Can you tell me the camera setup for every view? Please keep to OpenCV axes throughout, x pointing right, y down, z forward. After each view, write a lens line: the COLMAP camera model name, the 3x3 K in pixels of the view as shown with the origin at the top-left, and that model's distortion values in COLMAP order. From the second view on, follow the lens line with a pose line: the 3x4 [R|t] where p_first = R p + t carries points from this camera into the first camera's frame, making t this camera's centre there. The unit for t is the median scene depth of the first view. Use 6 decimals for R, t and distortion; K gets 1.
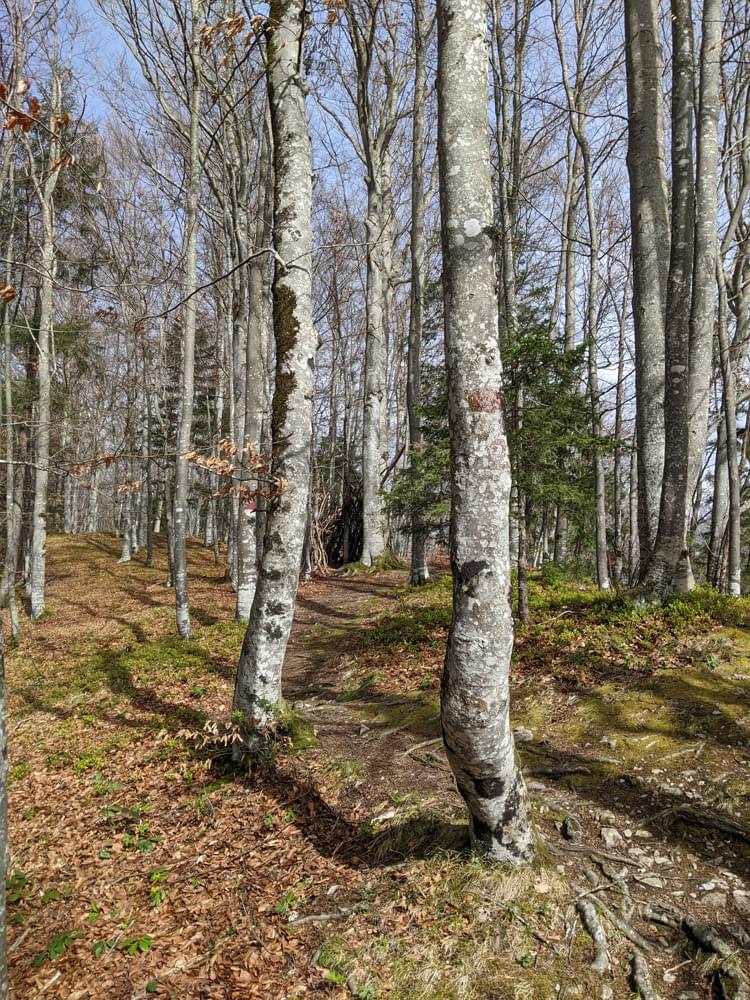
lens RADIAL K [[775.2, 0, 370.3], [0, 775.2, 494.5], [0, 0, 1]] dist [0.016063, -0.006985]
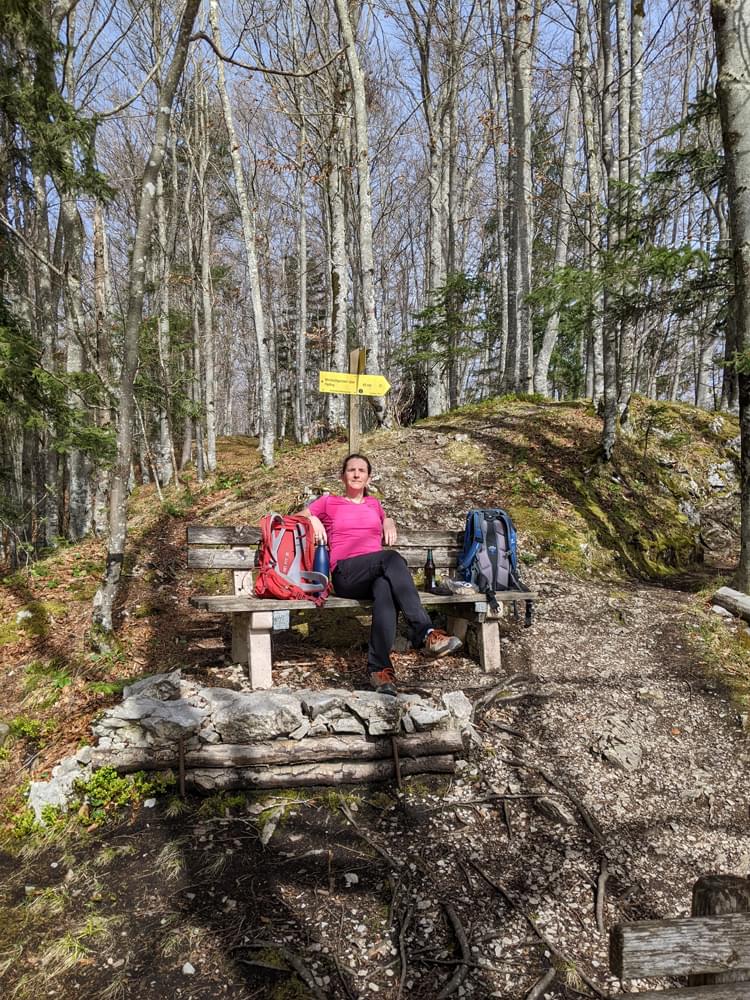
lens RADIAL K [[775.2, 0, 369.0], [0, 775.2, 503.5], [0, 0, 1]] dist [0.016063, -0.006985]
pose [[0.988684, -0.002880, -0.149984, 0.109716], [0.019861, 0.993528, 0.111839, 0.064226], [0.148691, -0.113552, 0.982343, -0.469179]]
